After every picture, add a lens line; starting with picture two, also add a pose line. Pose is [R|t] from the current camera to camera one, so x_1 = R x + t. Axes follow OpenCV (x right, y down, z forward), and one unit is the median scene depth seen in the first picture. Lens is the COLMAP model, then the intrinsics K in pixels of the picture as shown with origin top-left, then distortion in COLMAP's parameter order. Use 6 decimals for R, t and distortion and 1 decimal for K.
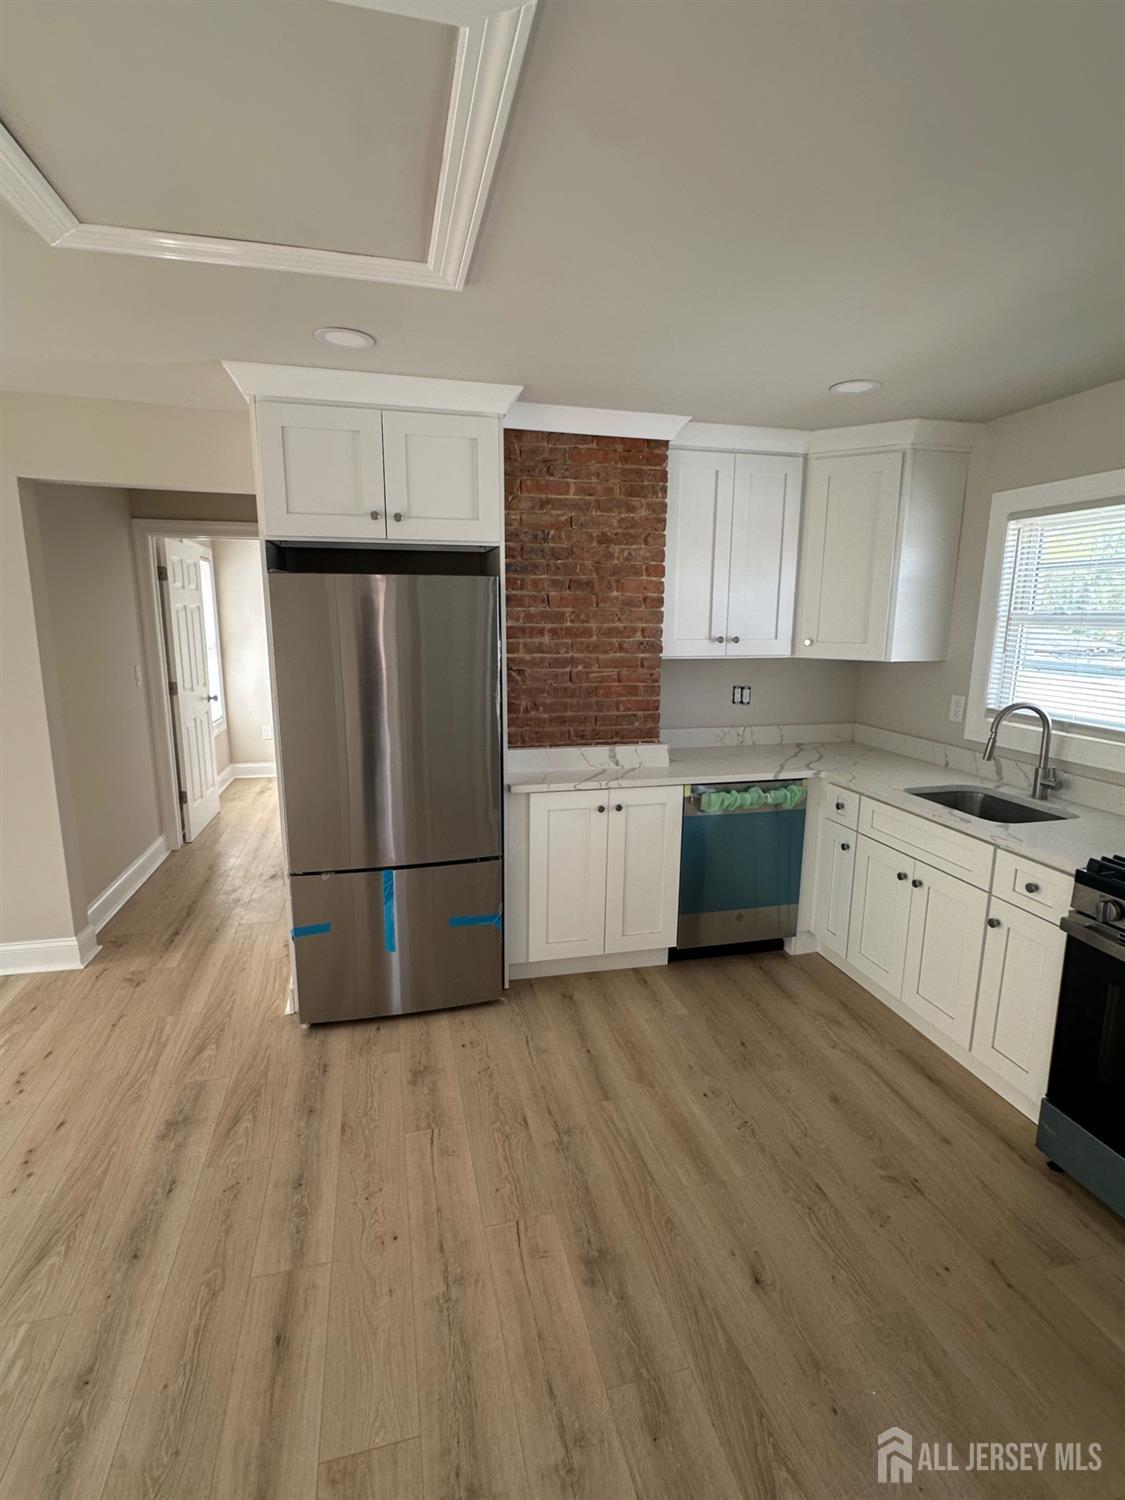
lens RADIAL K [[738.7, 0, 562.5], [0, 738.7, 750.0], [0, 0, 1]] dist [0.020025, -0.000241]
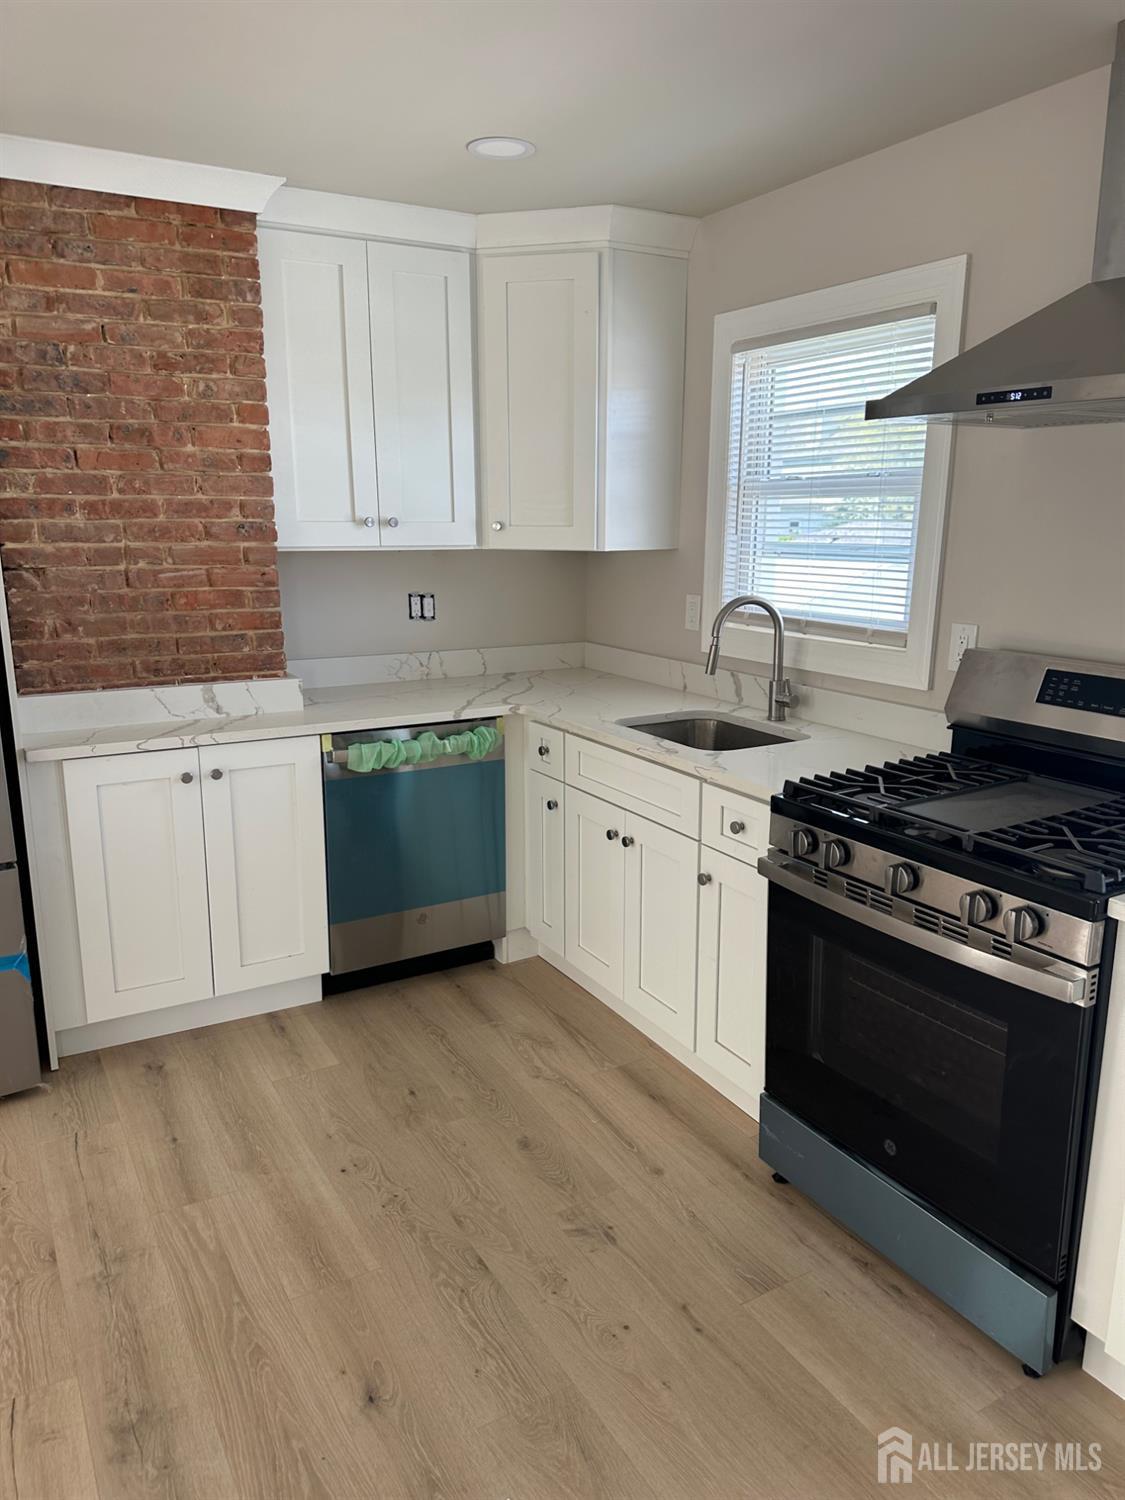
lens RADIAL K [[1087.8, 0, 562.5], [0, 1087.8, 750.0], [0, 0, 1]] dist [0.153143, -0.212296]
pose [[0.963344, -0.067219, 0.259711, 0.118073], [0.058931, 0.997477, 0.039576, 0.034977], [-0.261716, -0.022820, 0.964875, -0.038631]]
